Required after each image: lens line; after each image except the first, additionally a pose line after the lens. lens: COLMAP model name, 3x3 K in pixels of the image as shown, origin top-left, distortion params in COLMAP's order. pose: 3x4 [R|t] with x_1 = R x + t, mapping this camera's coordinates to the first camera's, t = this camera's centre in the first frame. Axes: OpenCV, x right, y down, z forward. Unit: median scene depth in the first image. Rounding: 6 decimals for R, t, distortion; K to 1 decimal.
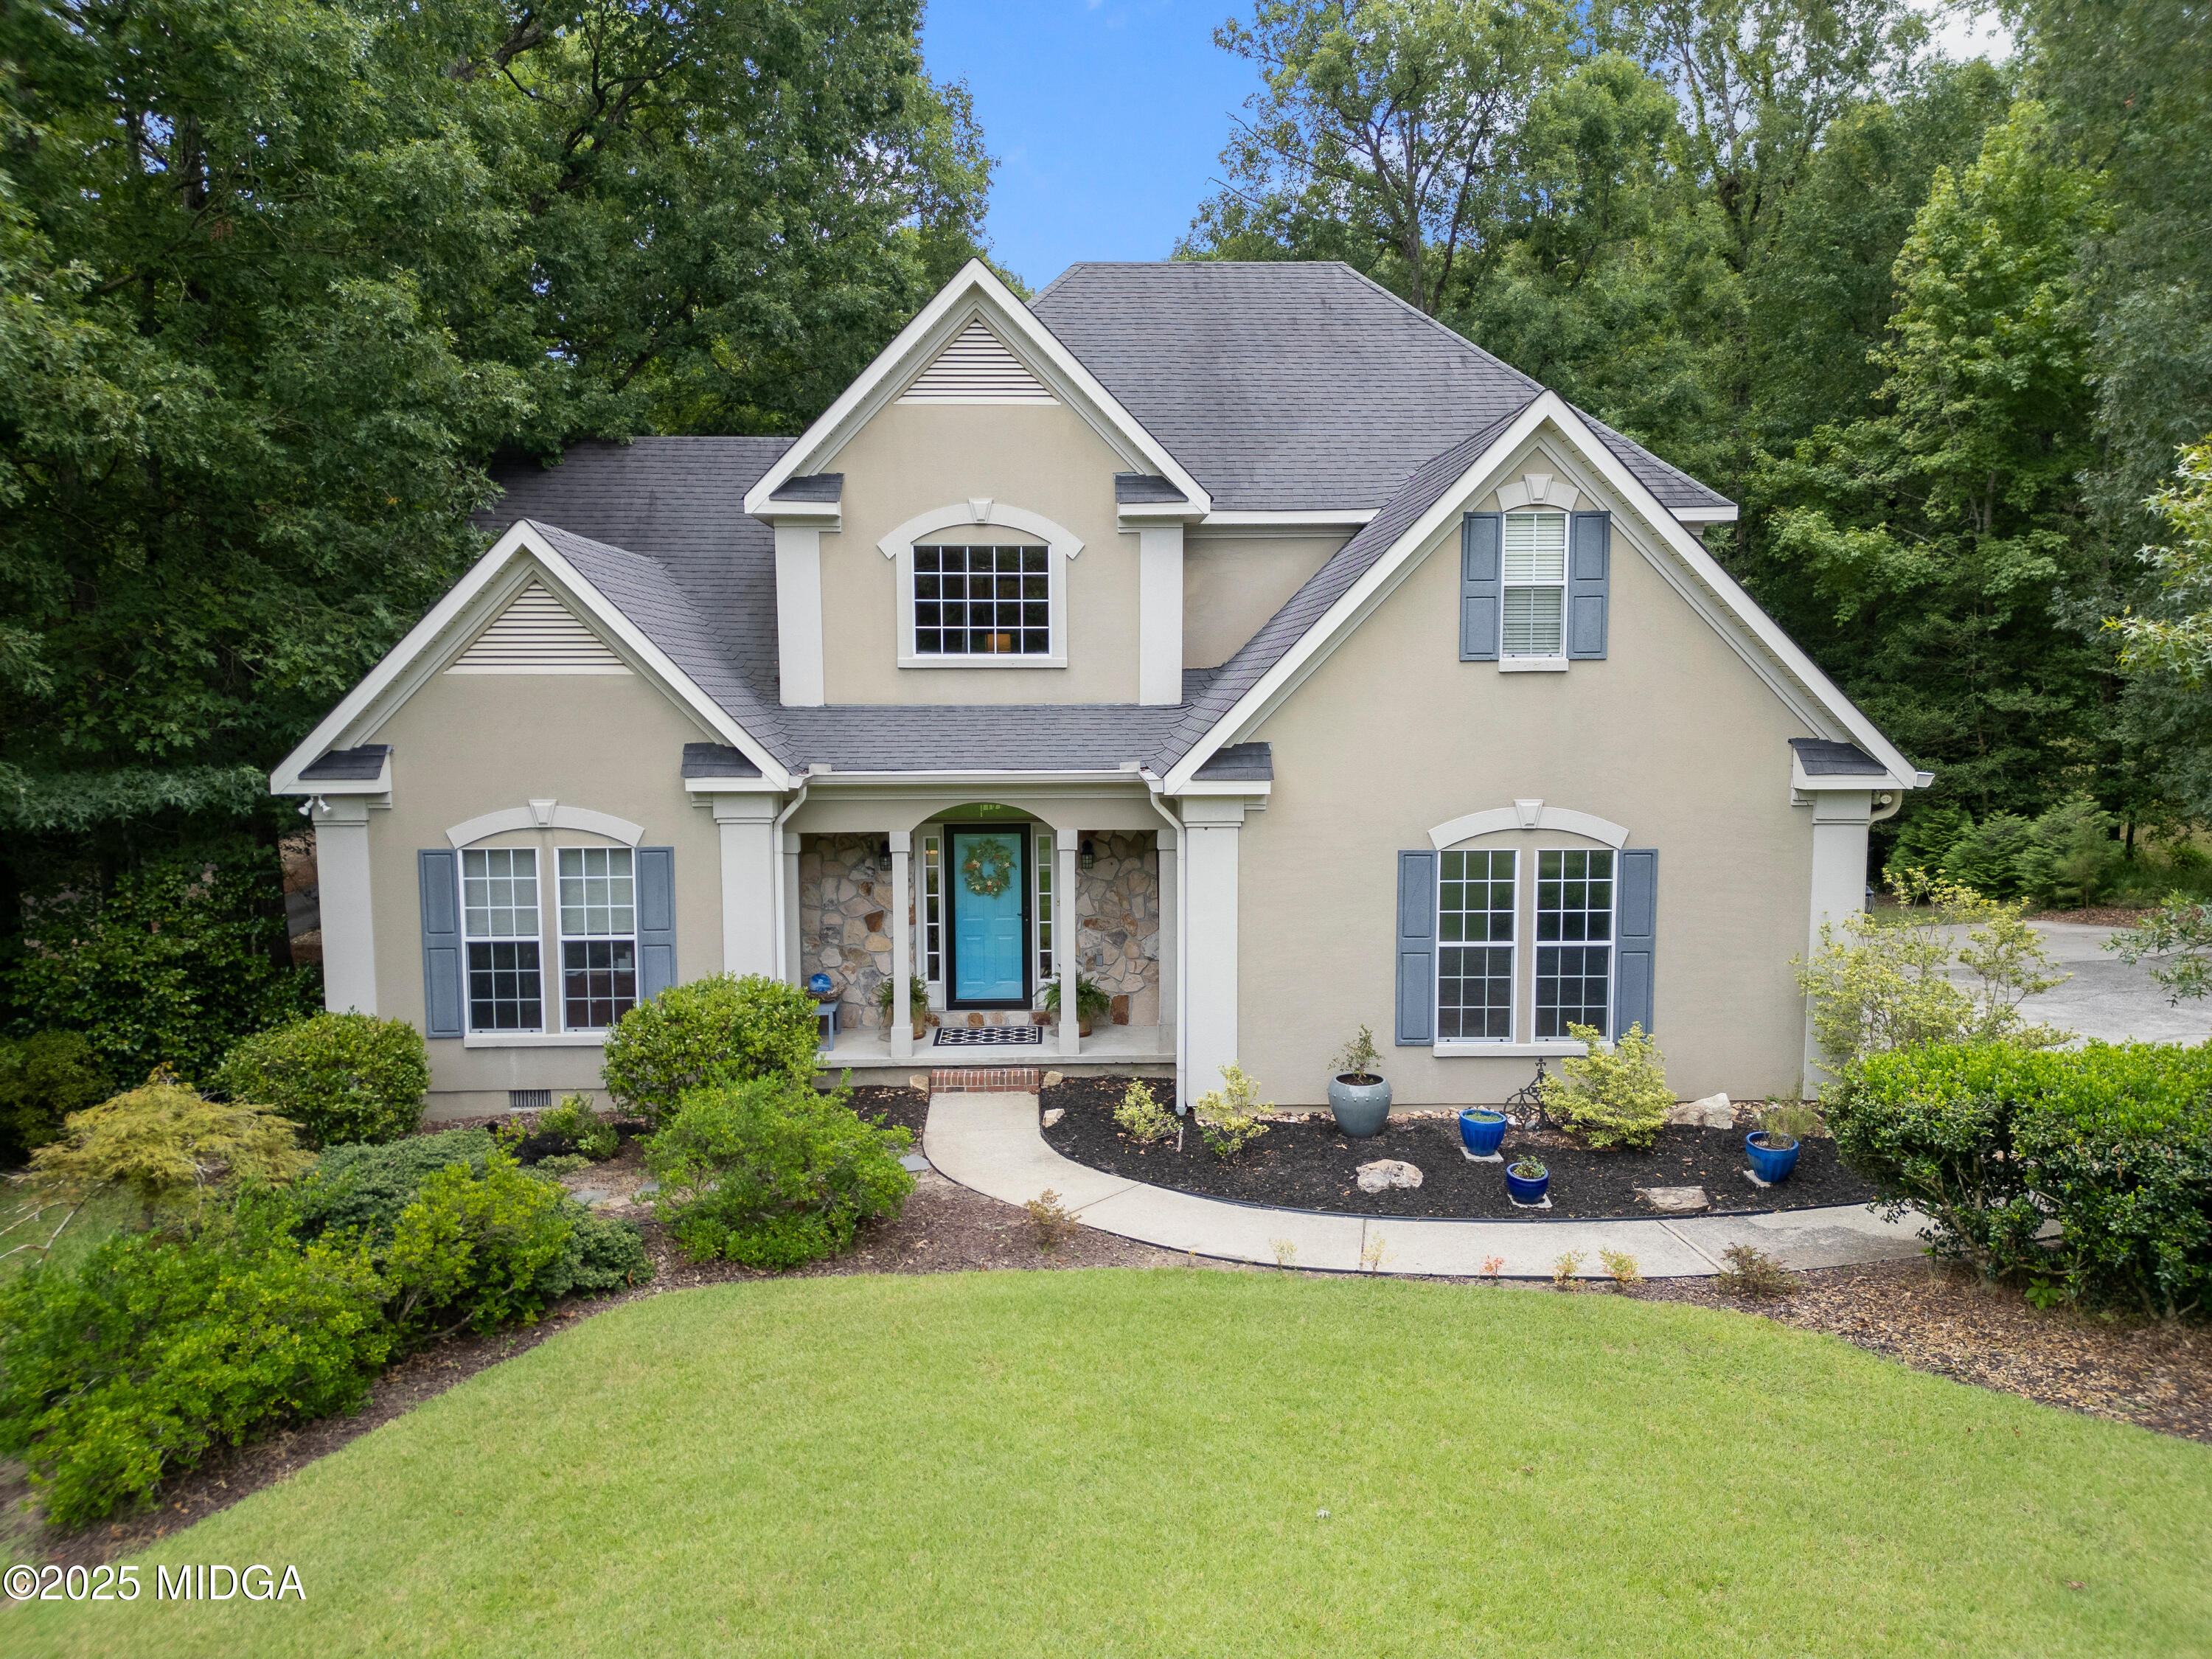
lens RADIAL K [[1565.9, 0, 1092.5], [0, 1565.9, 765.3], [0, 0, 1]] dist [0.057131, -0.064128]
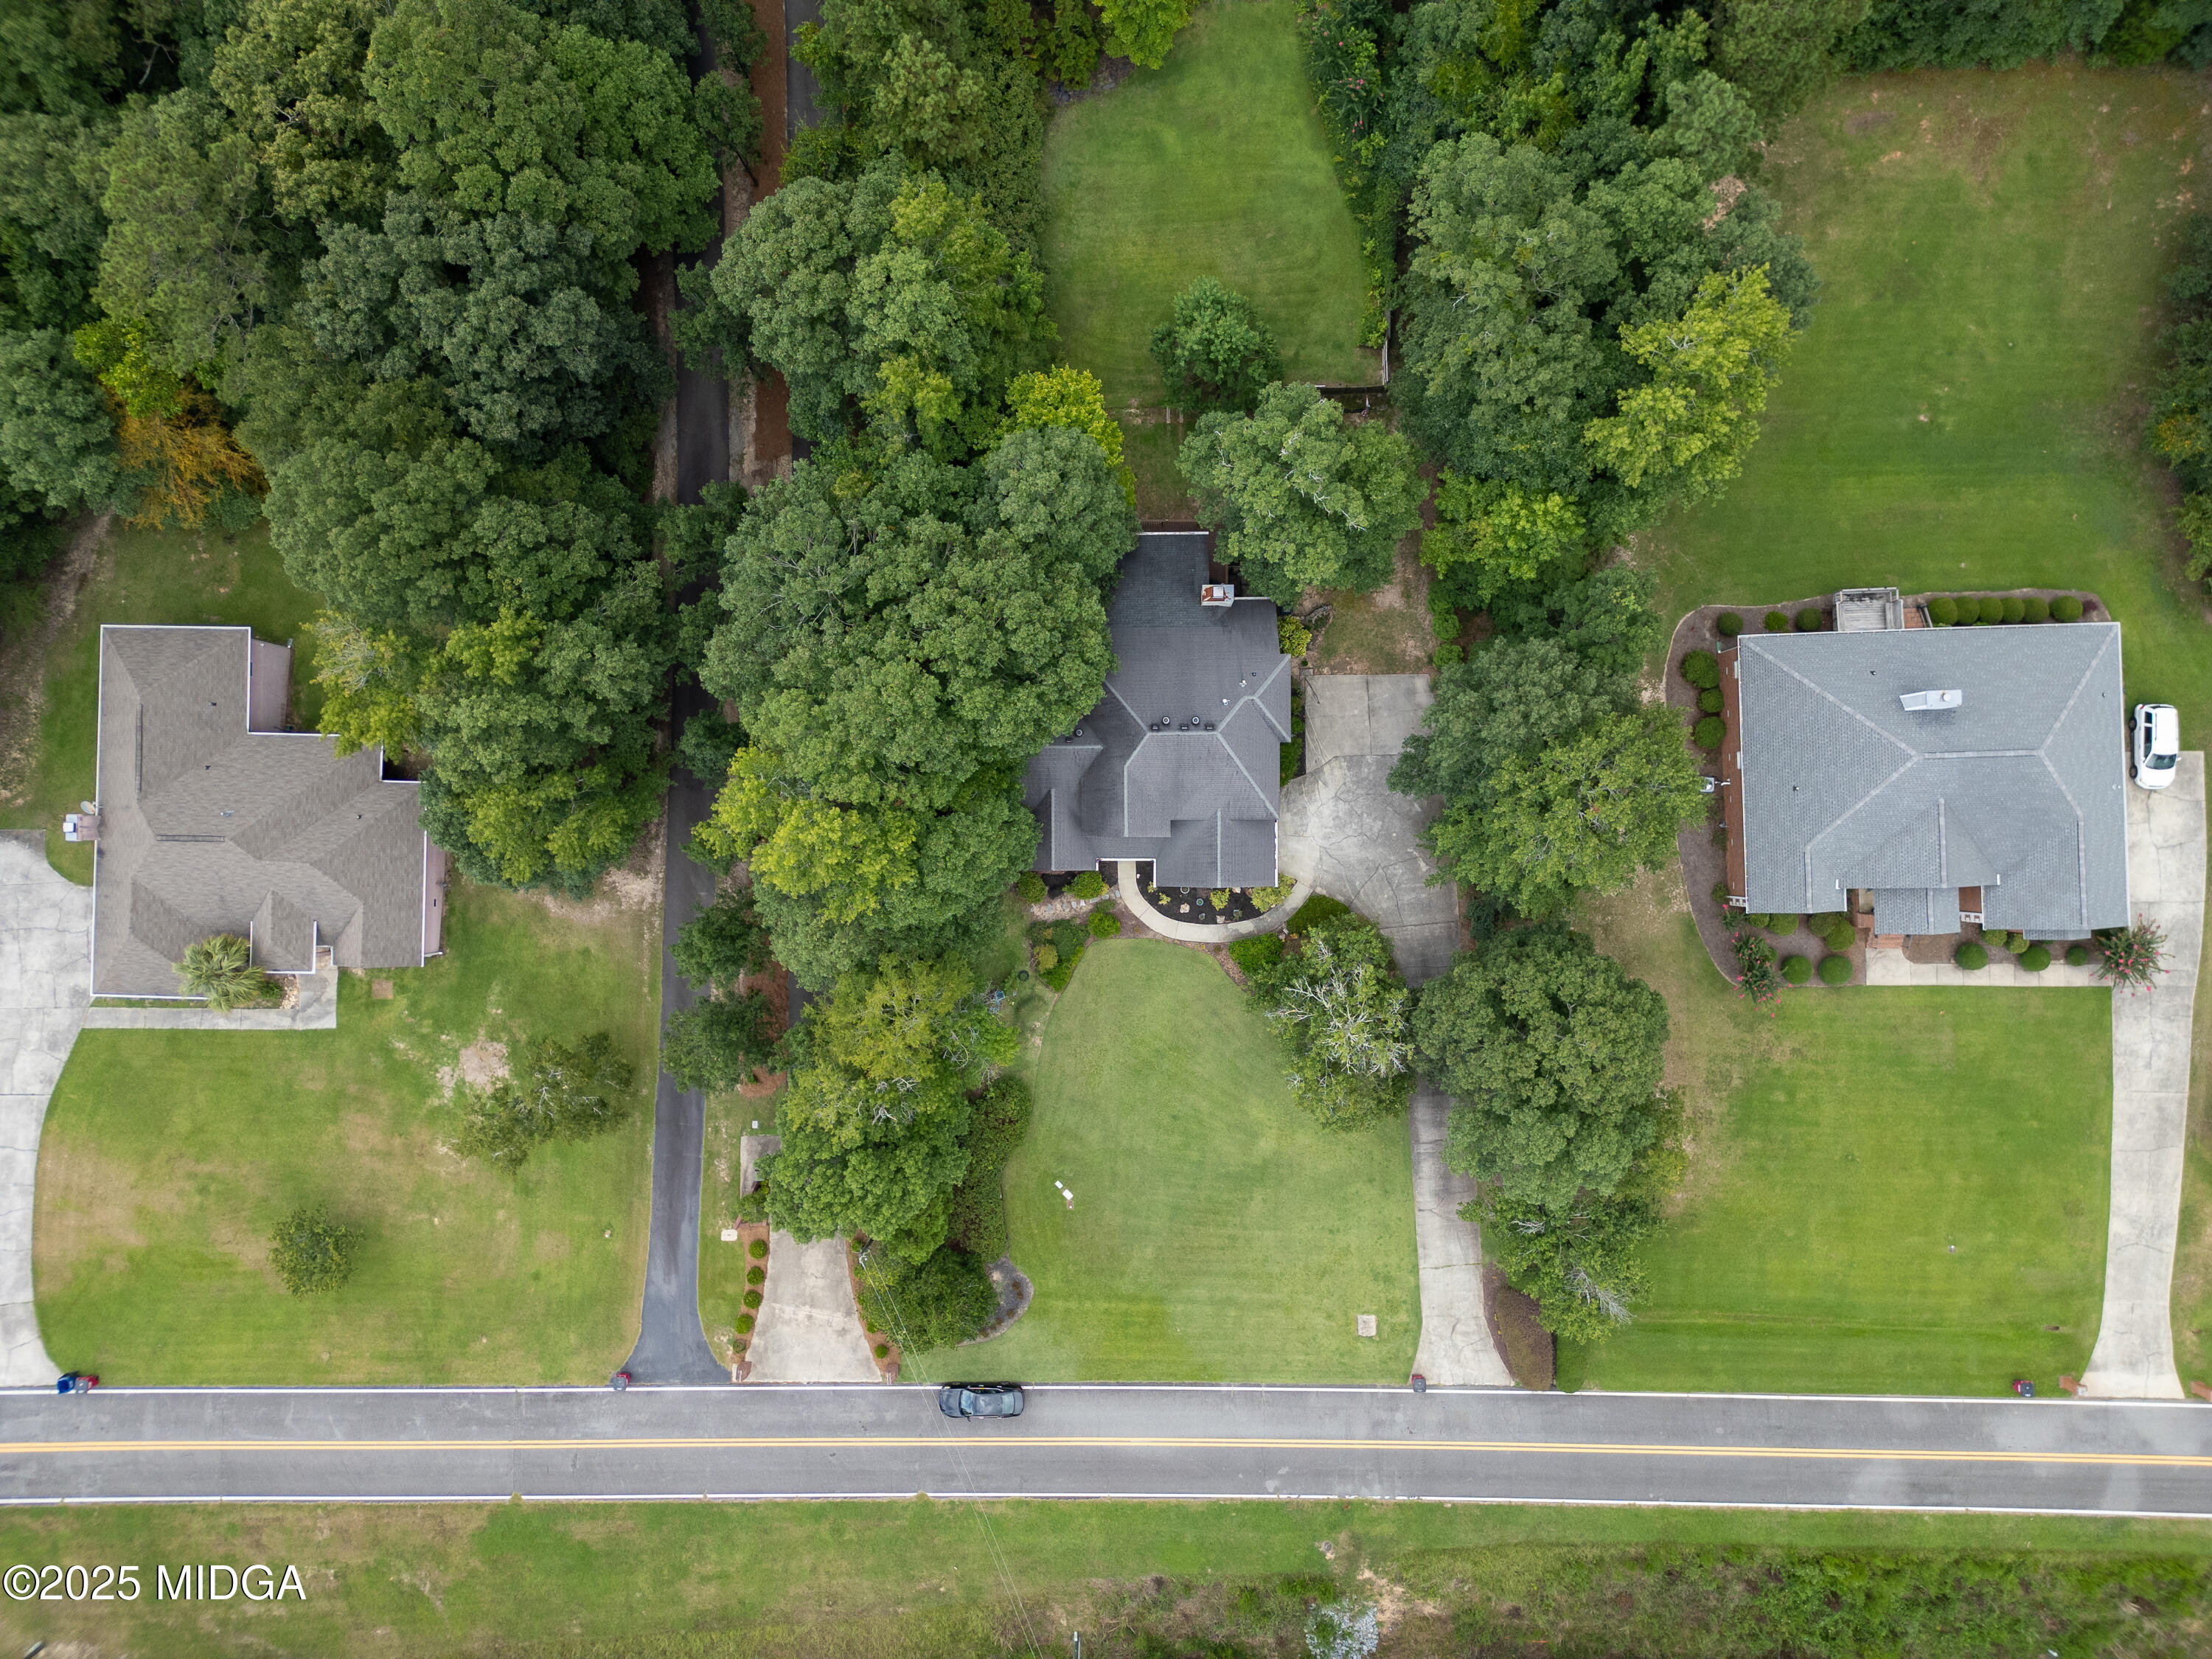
lens RADIAL K [[1564.1, 0, 1094.4], [0, 1564.1, 769.5], [0, 0, 1]] dist [0.068518, -0.065768]
pose [[0.999212, 0.032267, -0.023112, -0.068235], [0.019422, 0.110326, 0.993706, -6.028471], [0.034614, -0.993372, 0.109613, 0.720629]]
